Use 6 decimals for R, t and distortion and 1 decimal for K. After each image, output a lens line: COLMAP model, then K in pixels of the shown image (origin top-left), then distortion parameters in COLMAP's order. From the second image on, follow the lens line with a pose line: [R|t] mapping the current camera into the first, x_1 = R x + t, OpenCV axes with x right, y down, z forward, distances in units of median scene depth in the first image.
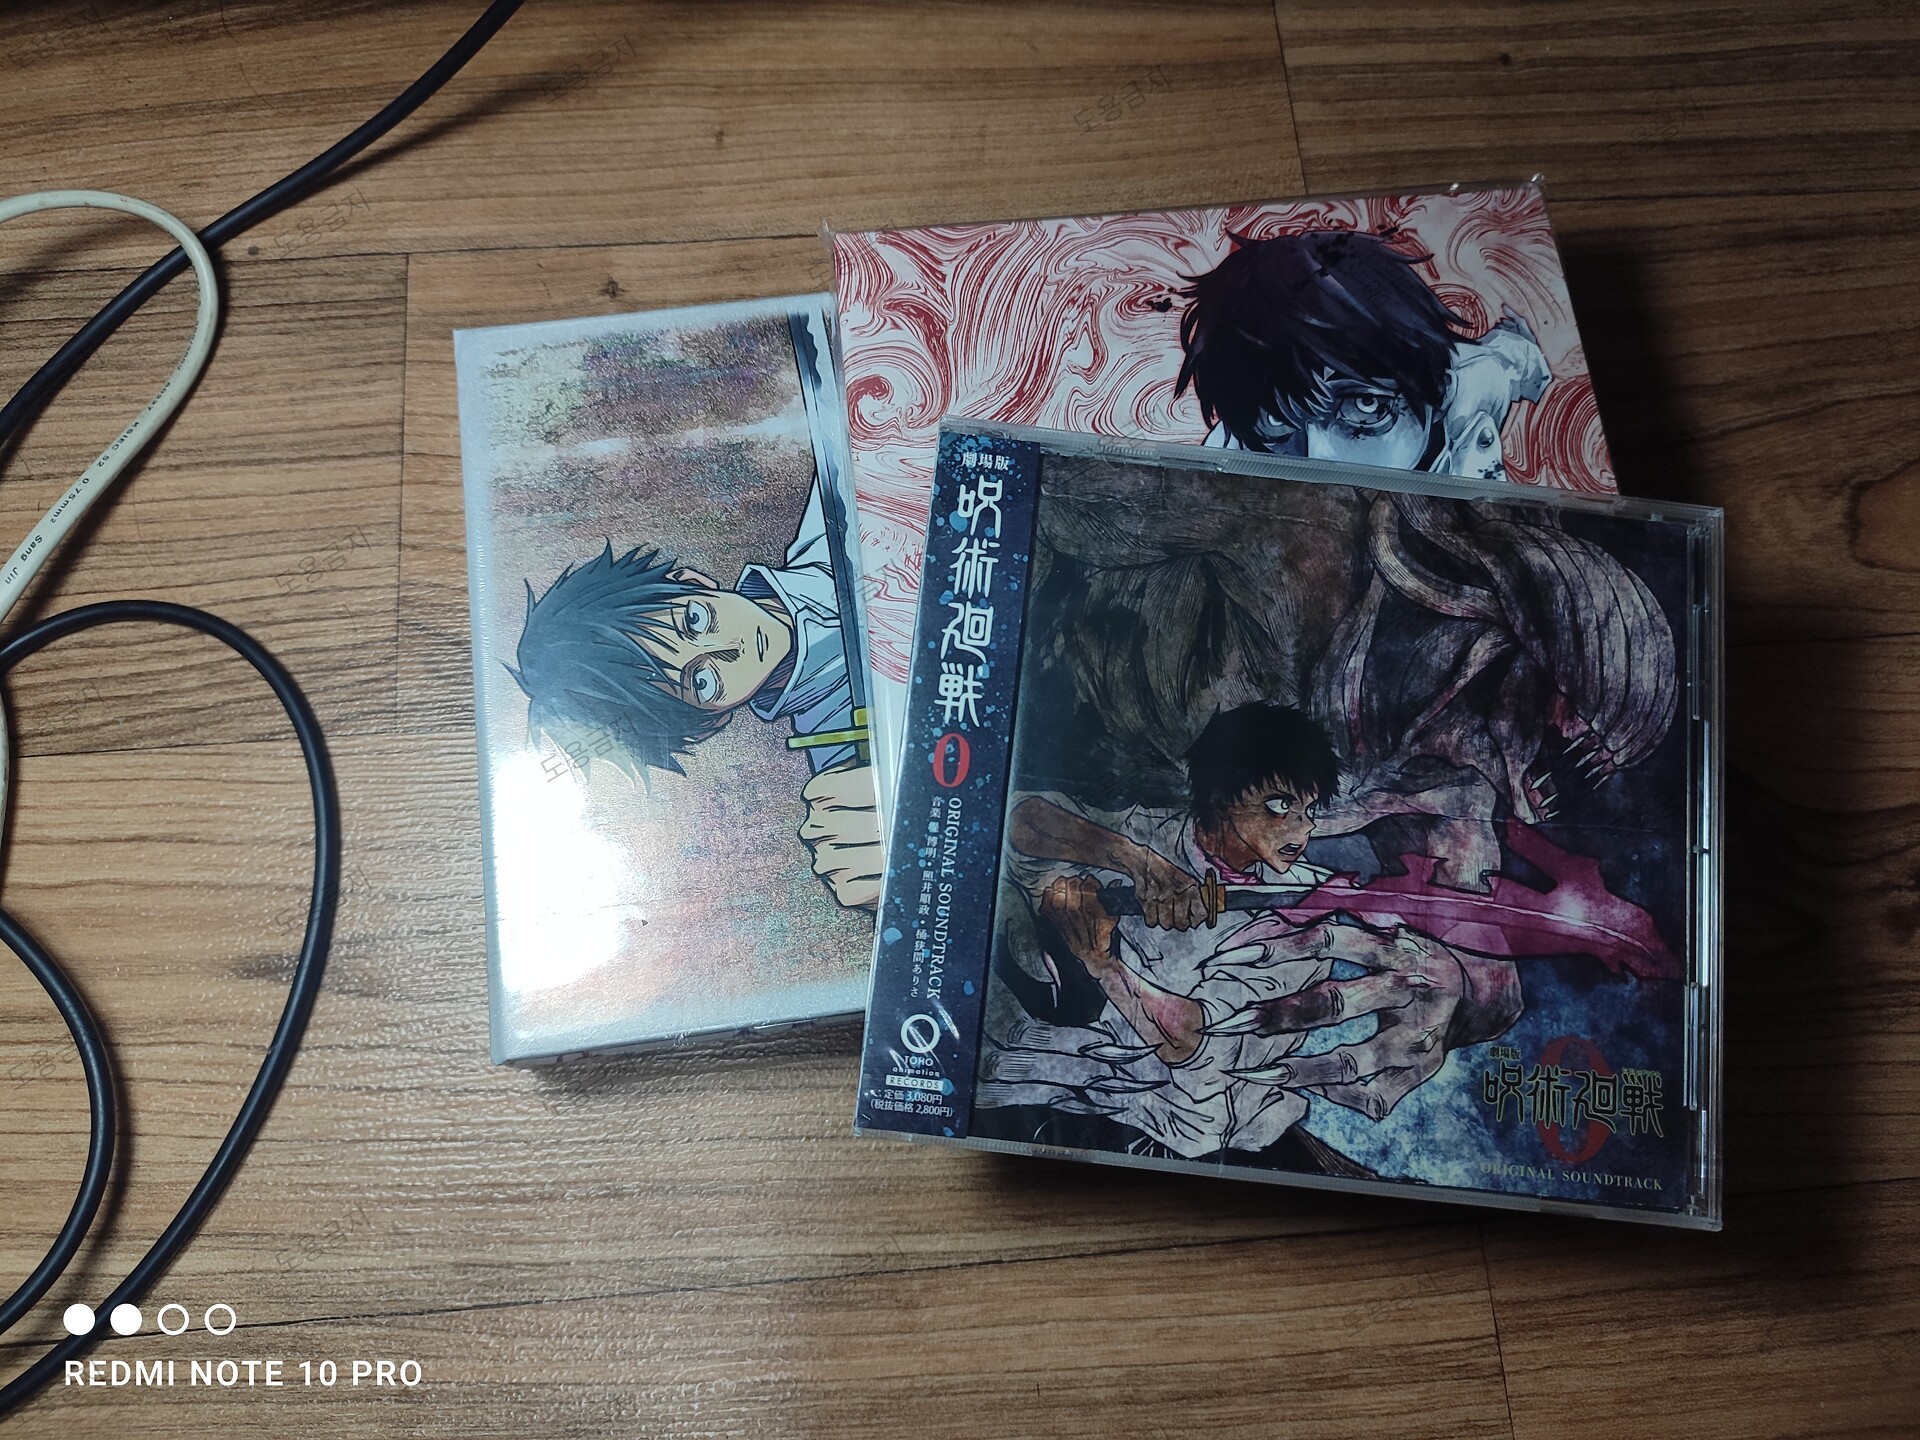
lens RADIAL K [[1368.1, 0, 966.9], [0, 1368.1, 724.1], [0, 0, 1]] dist [-0.013230, -0.005645]
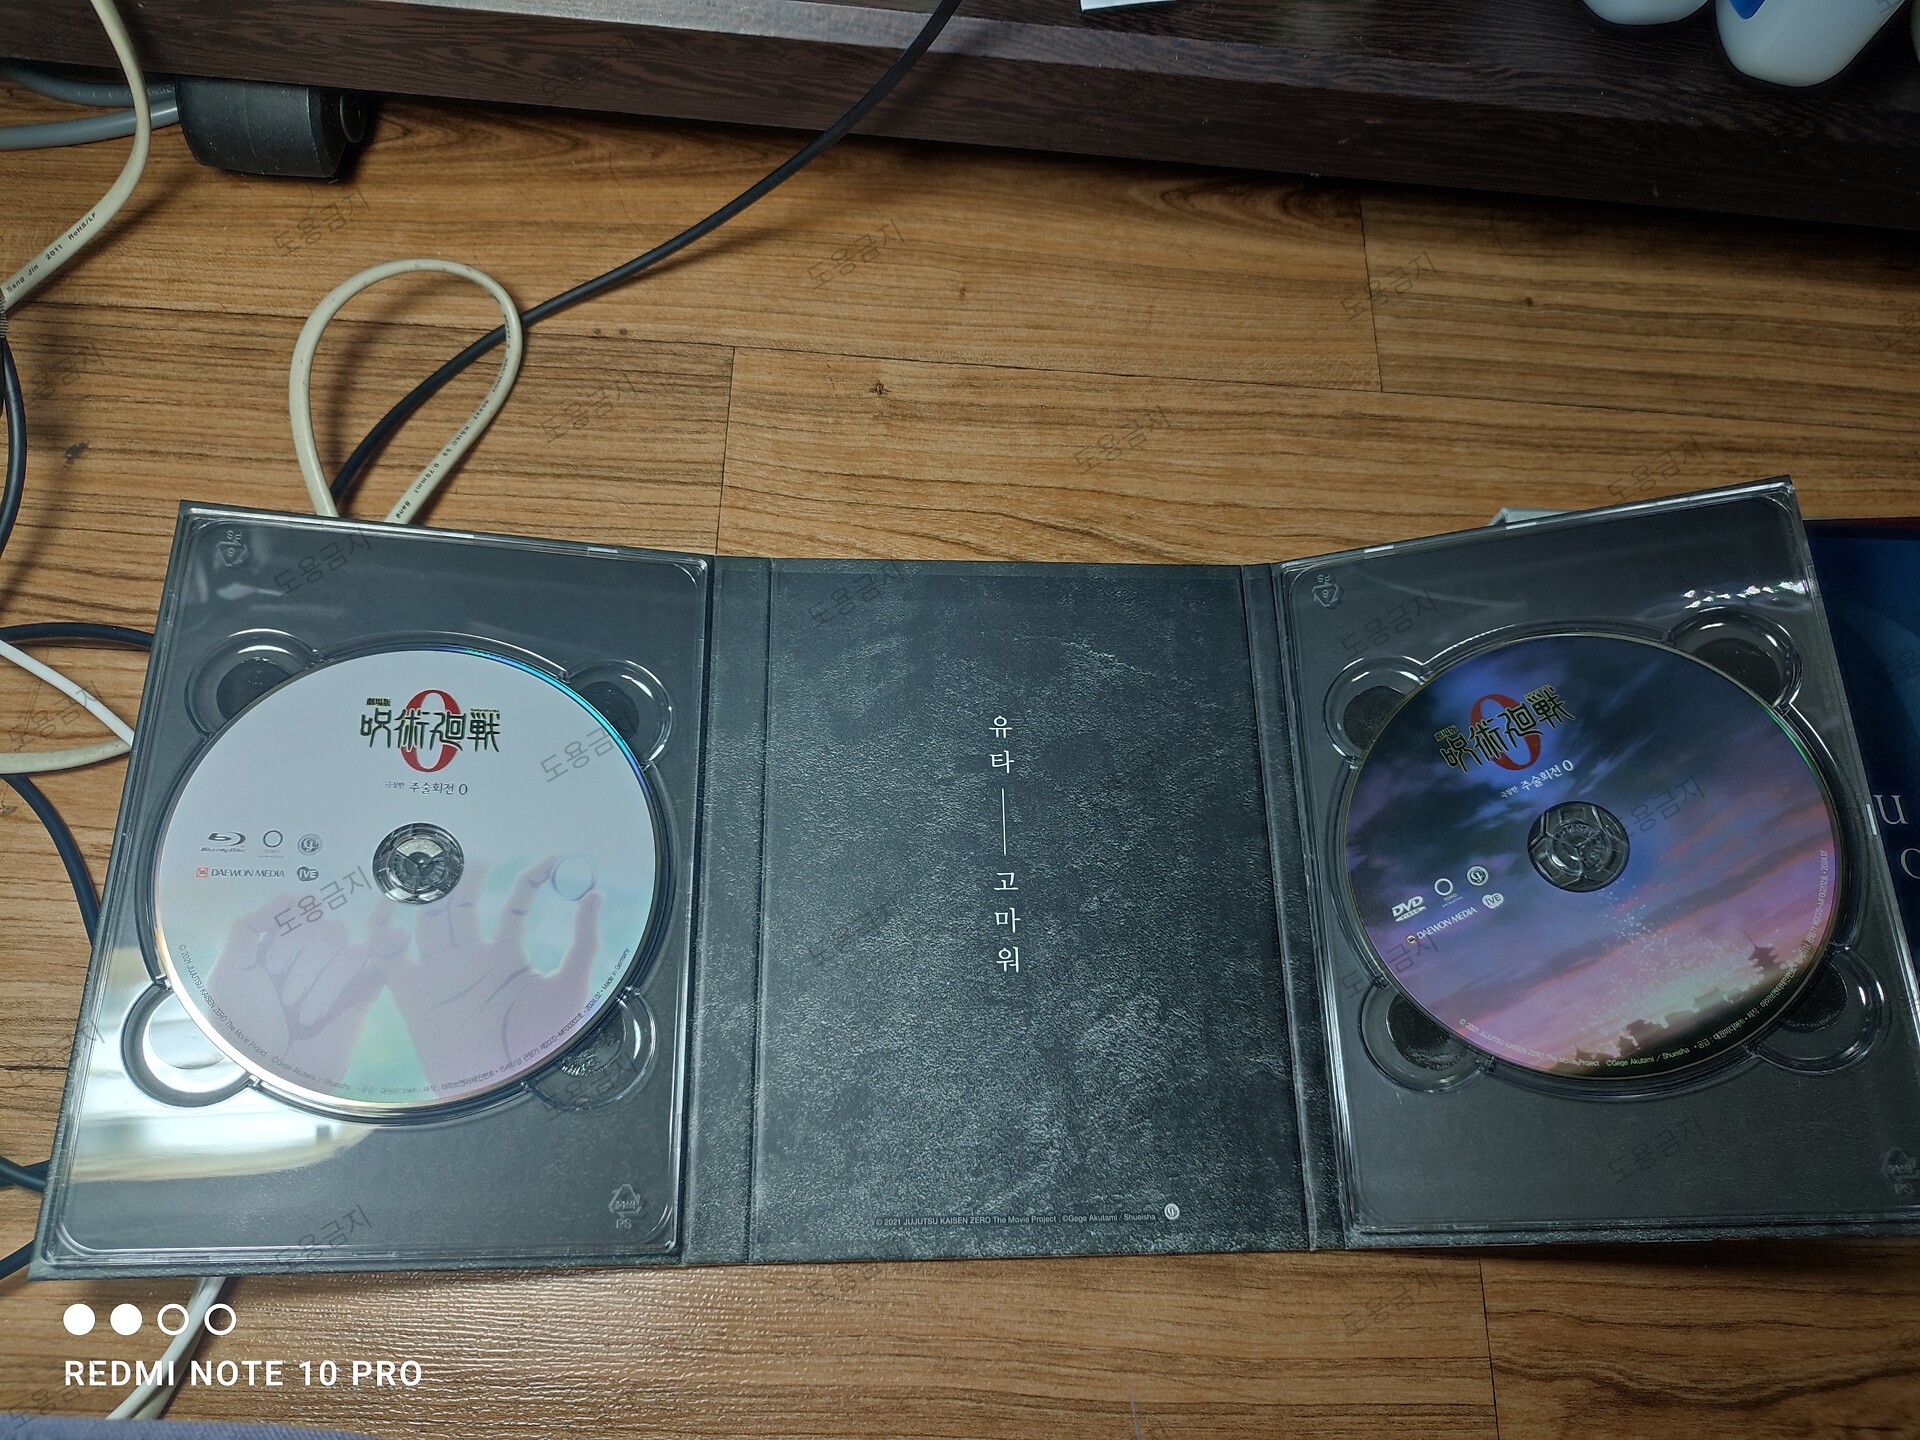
lens RADIAL K [[1371.2, 0, 963.1], [0, 1371.2, 724.7], [0, 0, 1]] dist [0.000463, -0.020534]
pose [[0.994008, 0.108557, 0.012775, -0.155611], [-0.106410, 0.987764, -0.114013, 0.164584], [-0.024996, 0.111970, 0.993397, -0.338604]]
